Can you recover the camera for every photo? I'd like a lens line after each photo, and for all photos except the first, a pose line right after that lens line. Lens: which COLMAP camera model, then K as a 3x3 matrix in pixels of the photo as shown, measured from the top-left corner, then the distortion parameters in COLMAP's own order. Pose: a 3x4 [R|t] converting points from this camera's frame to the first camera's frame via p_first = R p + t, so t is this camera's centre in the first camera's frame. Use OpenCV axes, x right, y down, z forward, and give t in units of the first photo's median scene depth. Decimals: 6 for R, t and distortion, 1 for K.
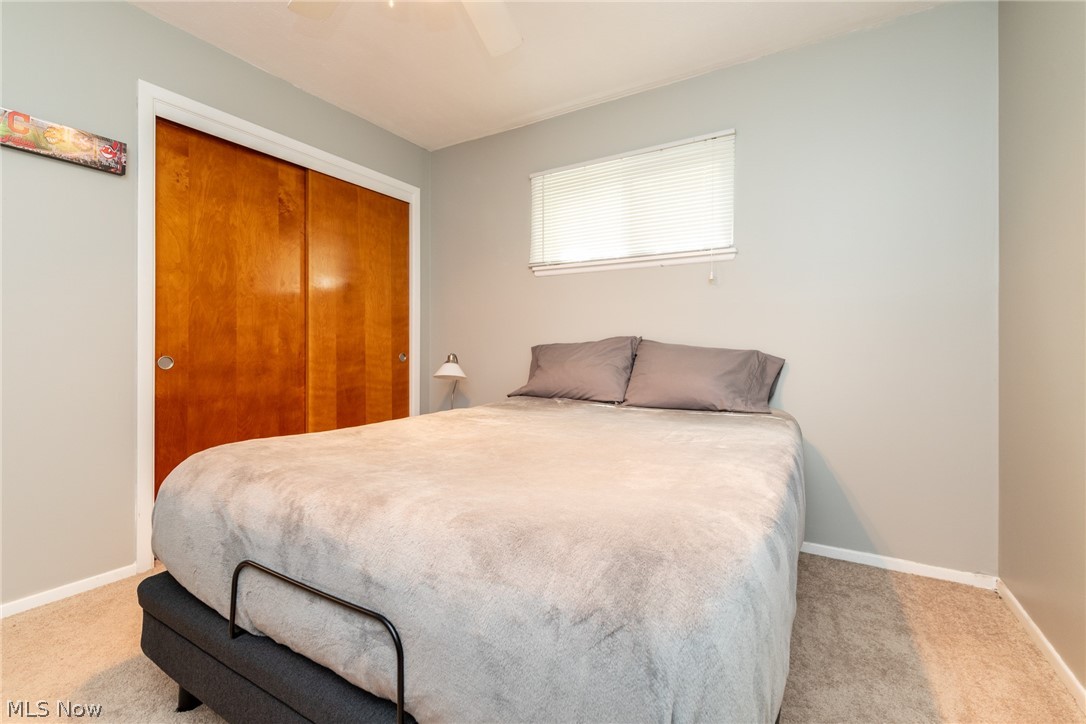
lens RADIAL K [[481.5, 0, 539.1], [0, 481.5, 341.7], [0, 0, 1]] dist [0.000554, 0.000086]
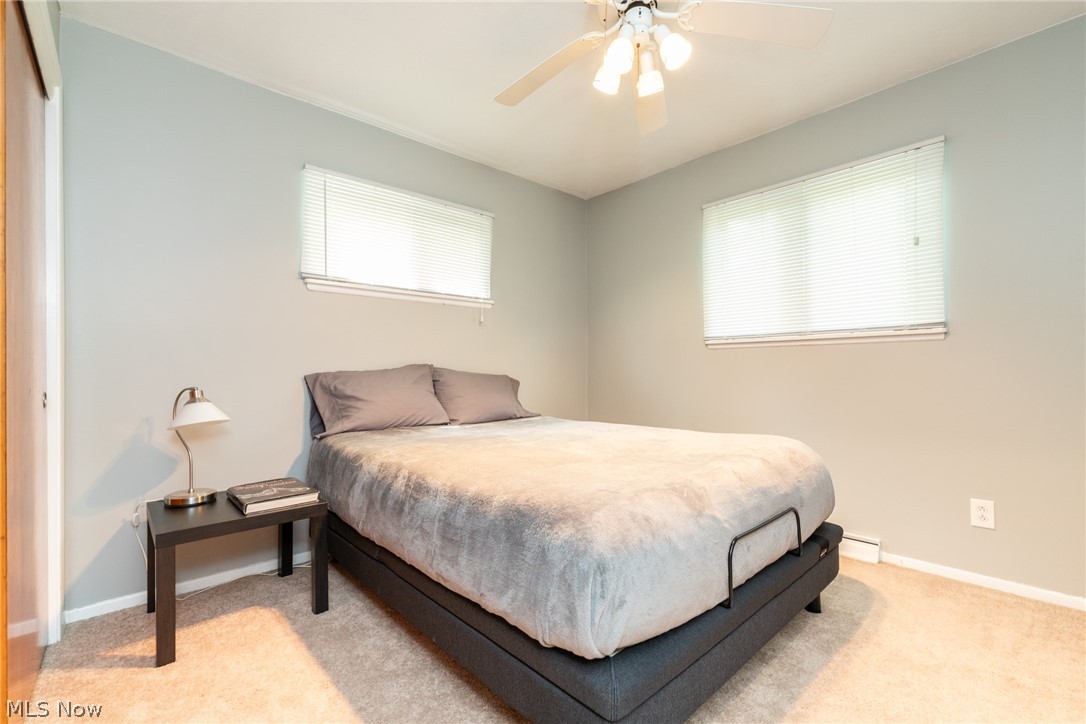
lens RADIAL K [[472.0, 0, 540.7], [0, 472.0, 374.1], [0, 0, 1]] dist [-0.000187, 0.000171]
pose [[0.277429, -0.009205, 0.960702, -0.779930], [-0.001028, 0.999951, 0.009878, 0.000333], [-0.960746, -0.003728, 0.277406, 0.457076]]
